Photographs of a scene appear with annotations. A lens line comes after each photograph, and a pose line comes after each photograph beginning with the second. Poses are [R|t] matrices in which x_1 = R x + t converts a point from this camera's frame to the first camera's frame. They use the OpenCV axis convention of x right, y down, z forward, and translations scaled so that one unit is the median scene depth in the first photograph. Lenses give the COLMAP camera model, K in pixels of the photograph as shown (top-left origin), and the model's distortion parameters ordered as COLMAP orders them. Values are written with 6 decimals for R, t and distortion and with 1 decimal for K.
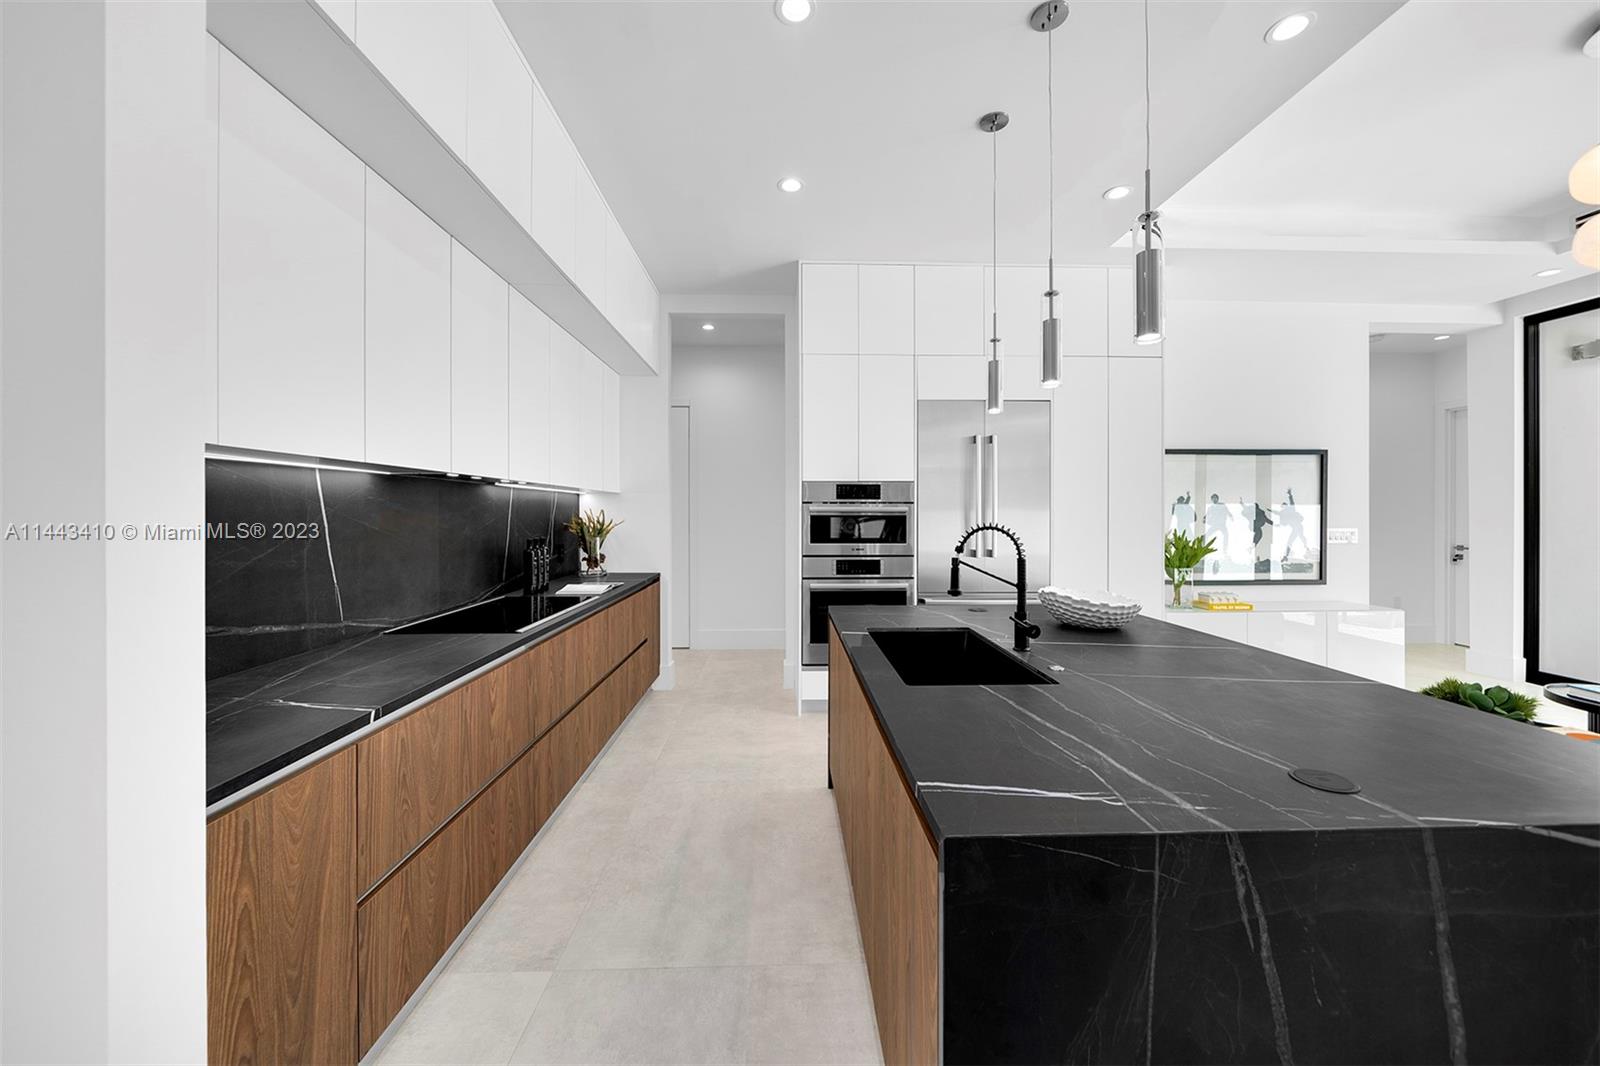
lens RADIAL K [[561.5, 0, 793.0], [0, 561.5, 509.2], [0, 0, 1]] dist [-0.002671, -0.000073]
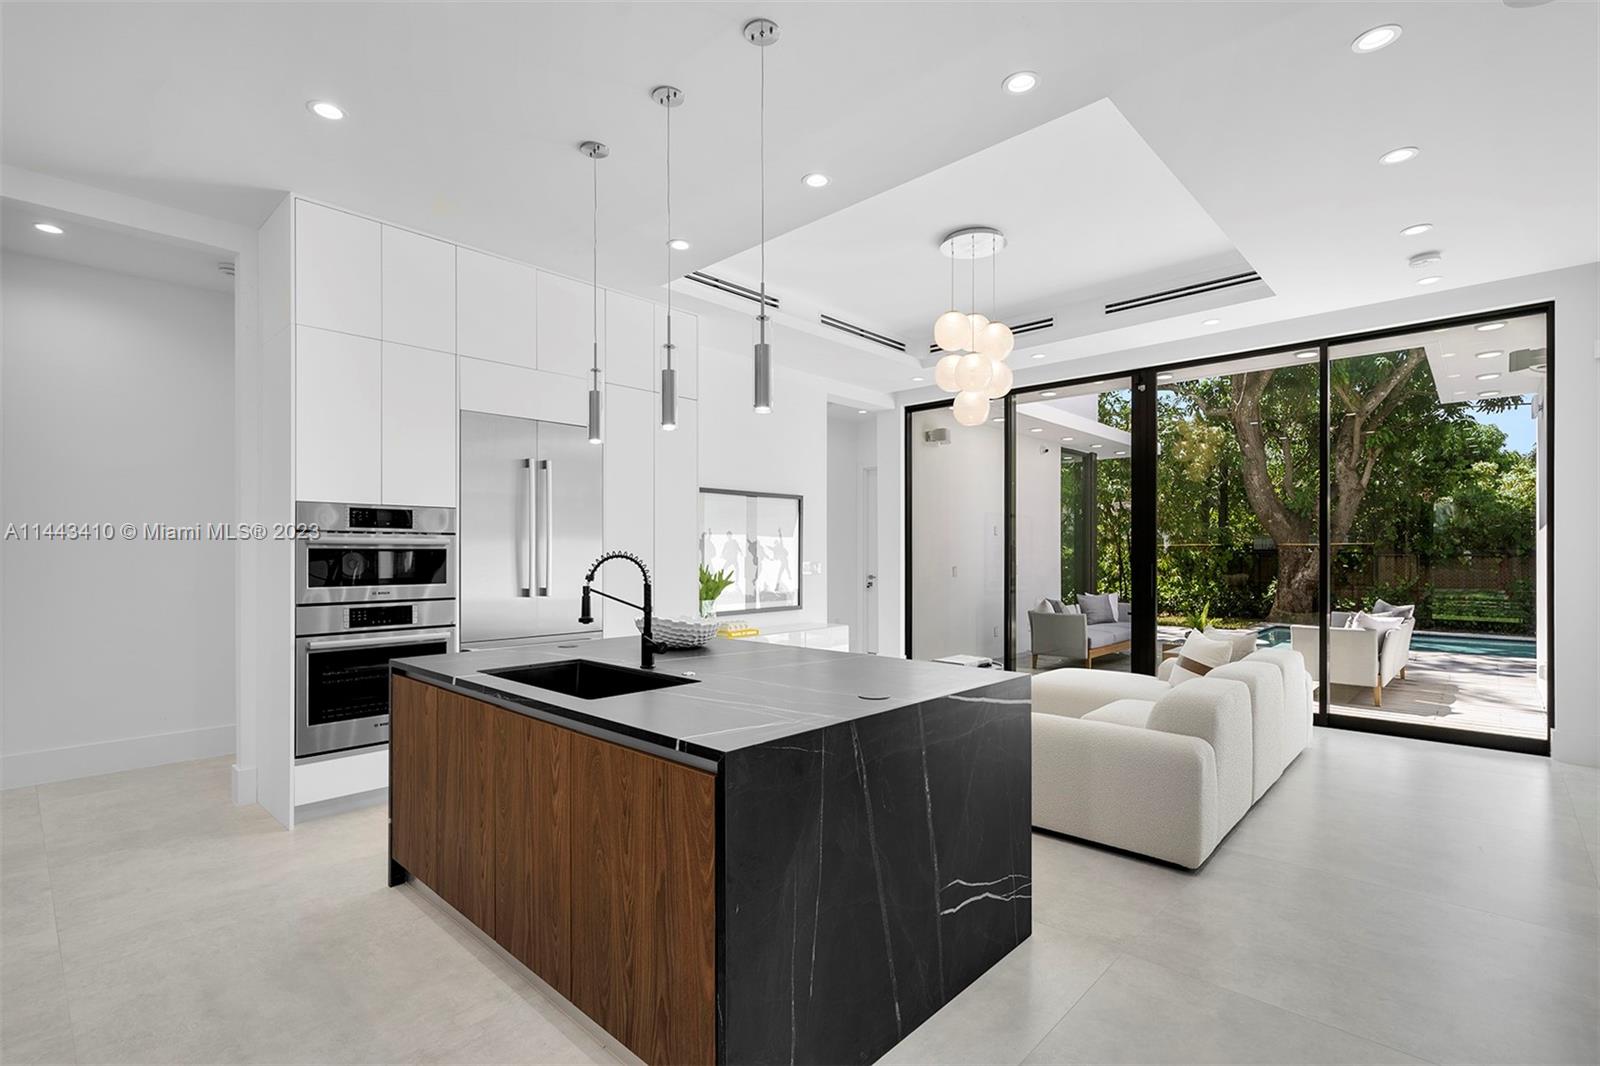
lens RADIAL K [[743.9, 0, 753.9], [0, 743.9, 533.2], [0, 0, 1]] dist [-0.000650, -0.000190]
pose [[0.739260, 0.018427, 0.673168, -0.196170], [-0.004939, 0.999747, -0.021944, 0.009606], [-0.673402, 0.012898, 0.739164, -0.098940]]
